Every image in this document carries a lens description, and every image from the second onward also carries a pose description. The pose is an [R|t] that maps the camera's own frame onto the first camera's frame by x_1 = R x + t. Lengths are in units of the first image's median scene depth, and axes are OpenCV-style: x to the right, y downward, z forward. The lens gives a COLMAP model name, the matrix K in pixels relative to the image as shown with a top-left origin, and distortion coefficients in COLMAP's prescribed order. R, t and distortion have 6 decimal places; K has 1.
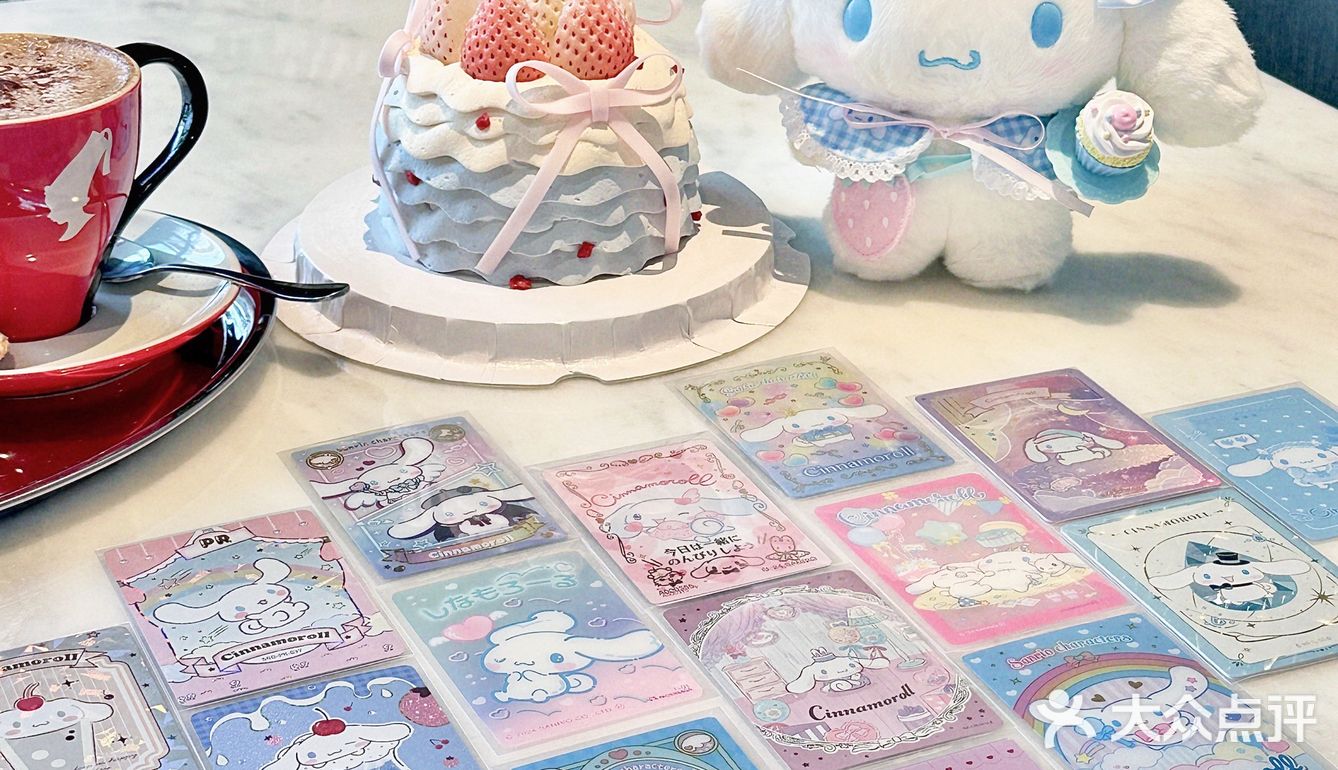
lens RADIAL K [[2427.4, 0, 660.9], [0, 2427.4, 392.0], [0, 0, 1]] dist [0.124943, 0.000000]
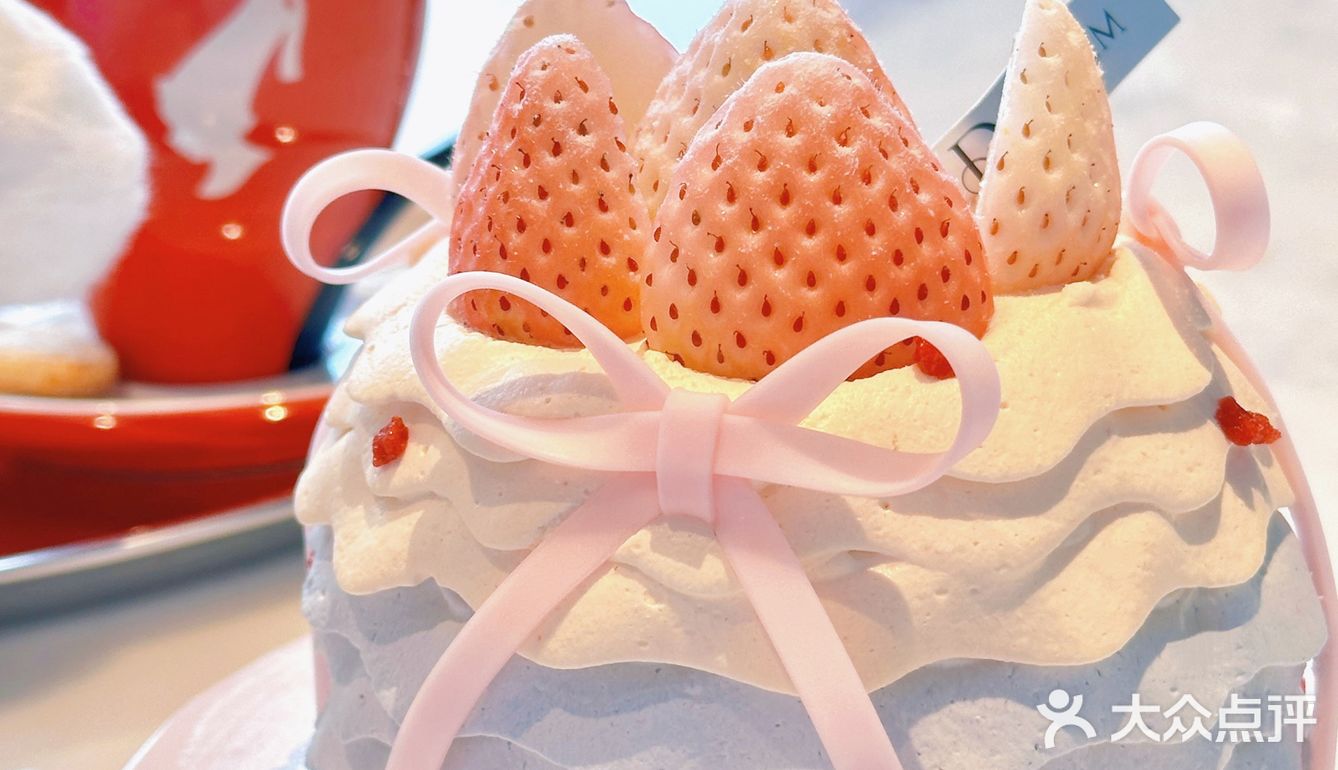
lens RADIAL K [[3159.9, 0, 667.1], [0, 3159.9, 388.4], [0, 0, 1]] dist [-0.752103, 0.000000]
pose [[0.725740, 0.168102, -0.667115, 0.269881], [-0.255420, 0.966218, -0.034395, -0.136430], [0.638797, 0.195356, 0.744160, 0.865196]]
